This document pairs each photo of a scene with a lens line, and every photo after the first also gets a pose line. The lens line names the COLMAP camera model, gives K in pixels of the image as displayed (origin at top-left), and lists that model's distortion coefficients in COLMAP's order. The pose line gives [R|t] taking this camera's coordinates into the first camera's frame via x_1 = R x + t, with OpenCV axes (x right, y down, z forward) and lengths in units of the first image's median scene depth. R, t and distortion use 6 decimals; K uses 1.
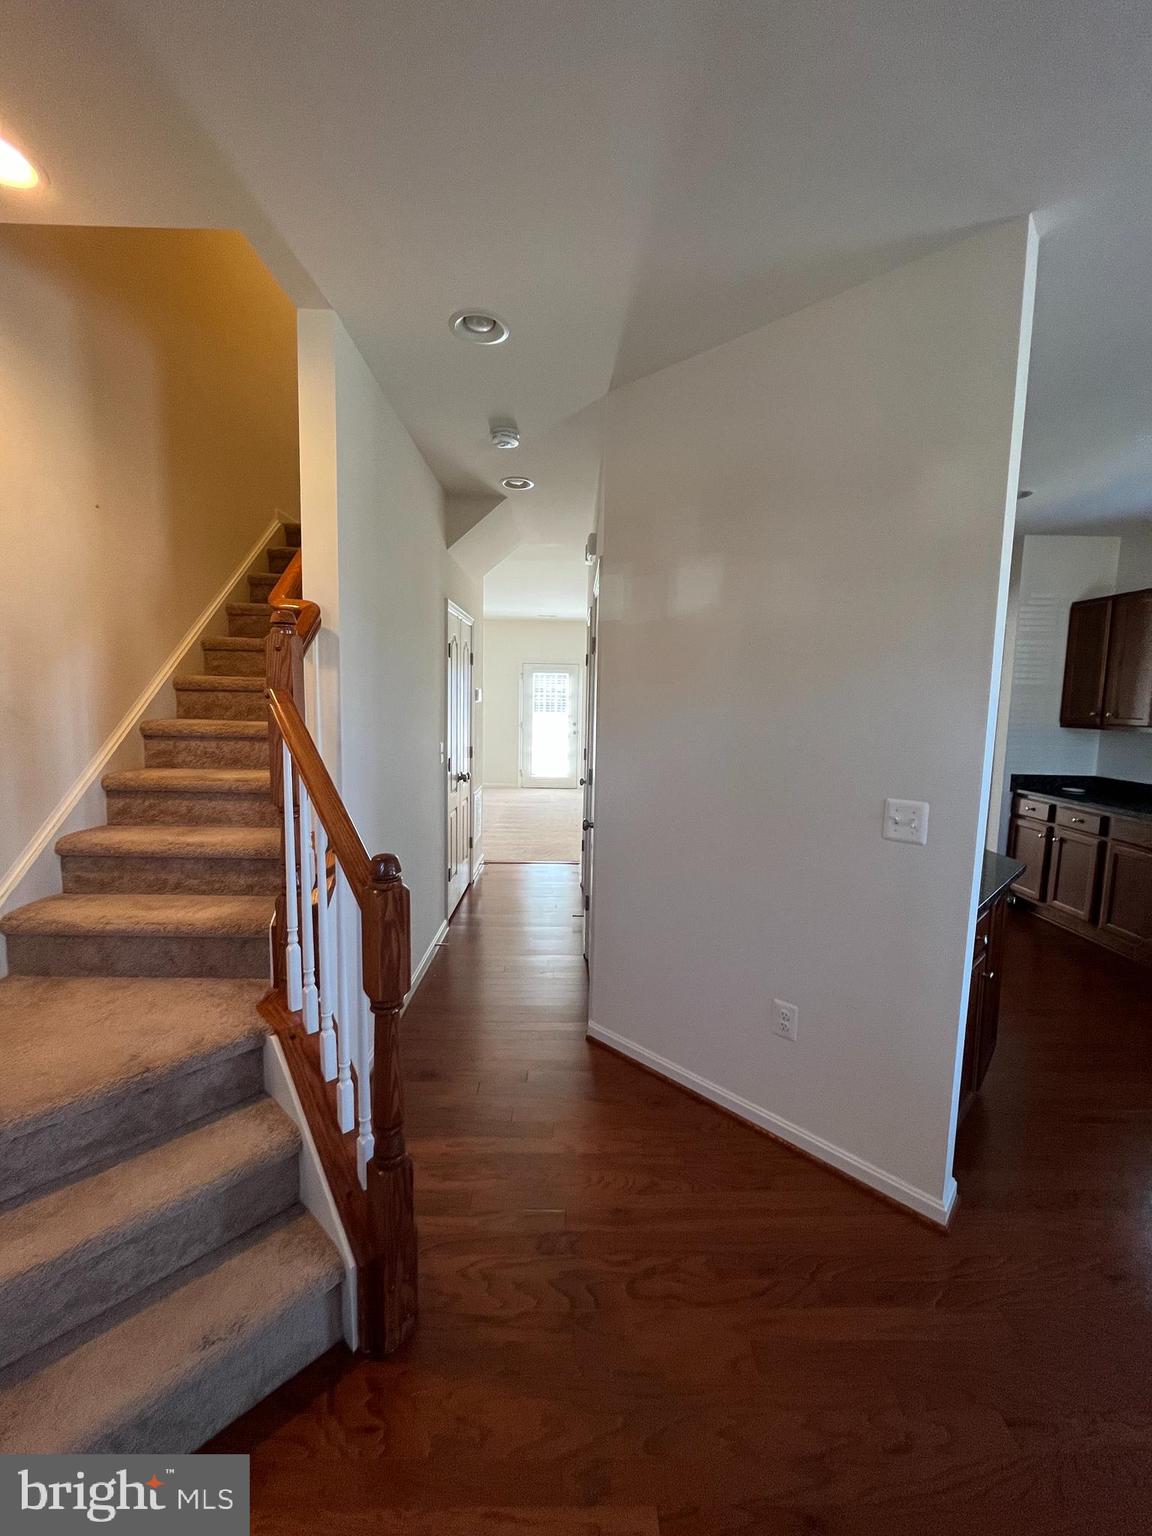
lens RADIAL K [[615.1, 0, 576.0], [0, 615.1, 768.0], [0, 0, 1]] dist [-0.000409, -0.000231]
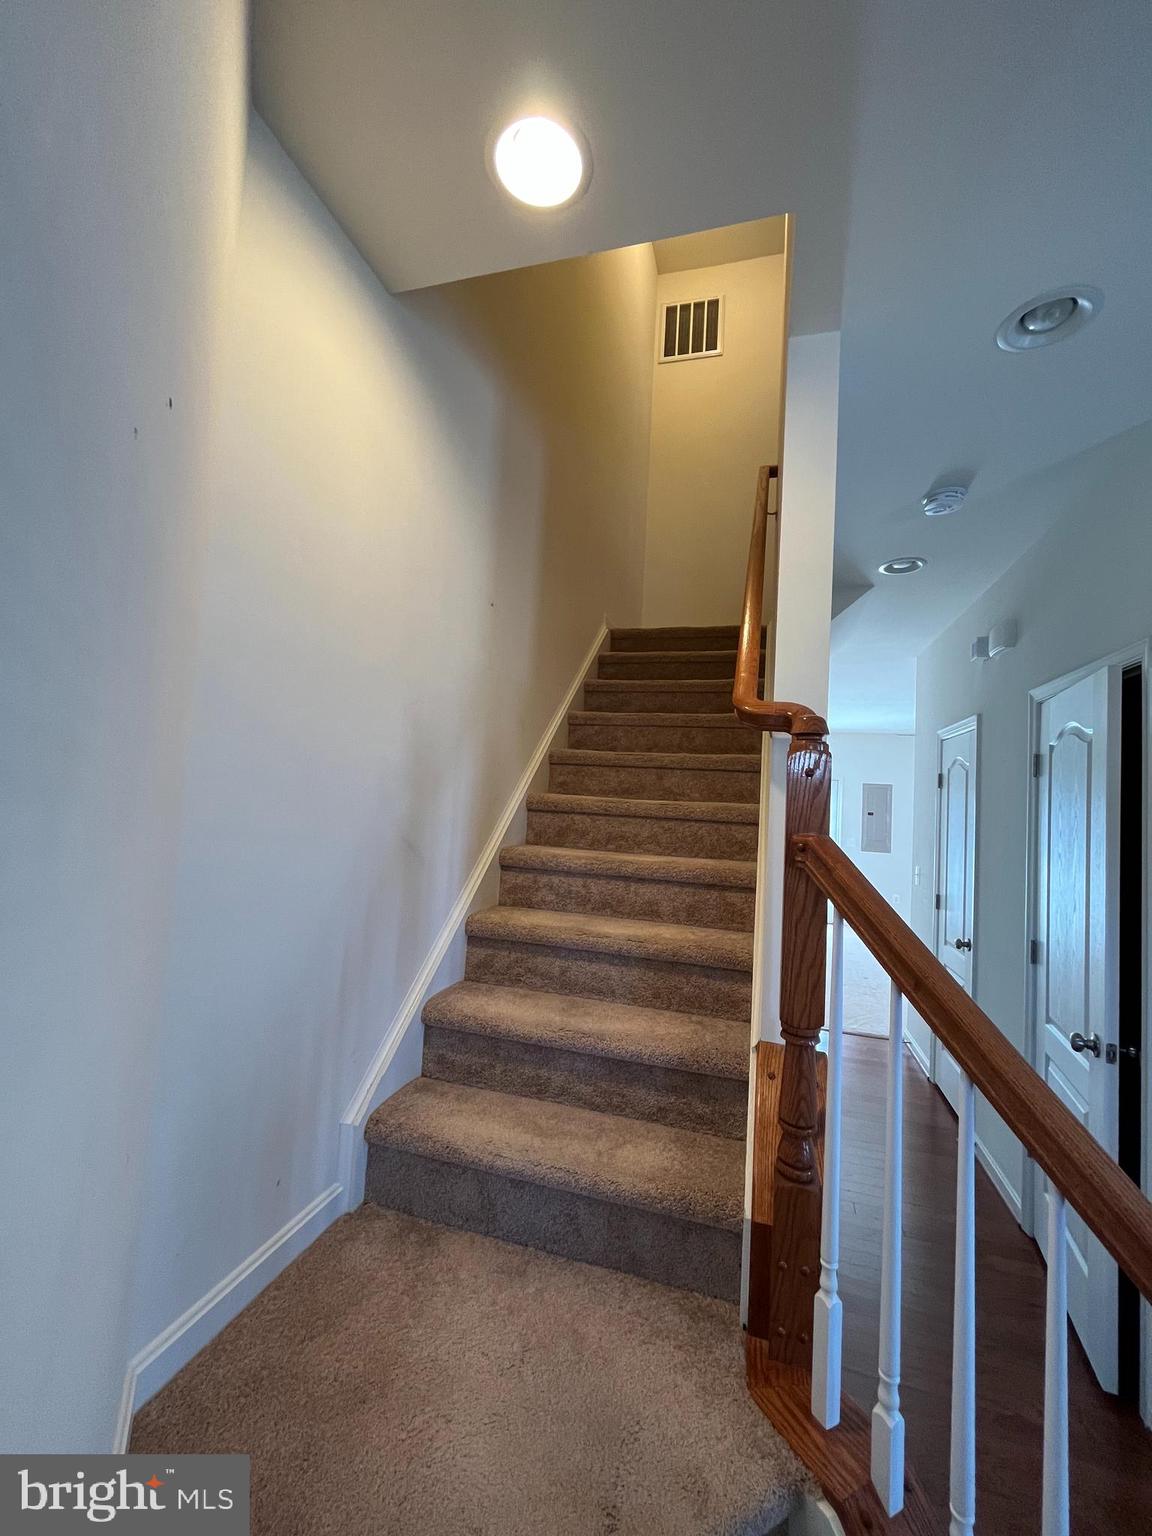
lens RADIAL K [[615.1, 0, 576.0], [0, 615.1, 768.0], [0, 0, 1]] dist [-0.000409, -0.000231]
pose [[0.955187, 0.016365, -0.295550, -0.395226], [-0.068287, 0.983721, -0.166225, -0.055935], [0.288018, 0.178959, 0.940755, 0.242869]]
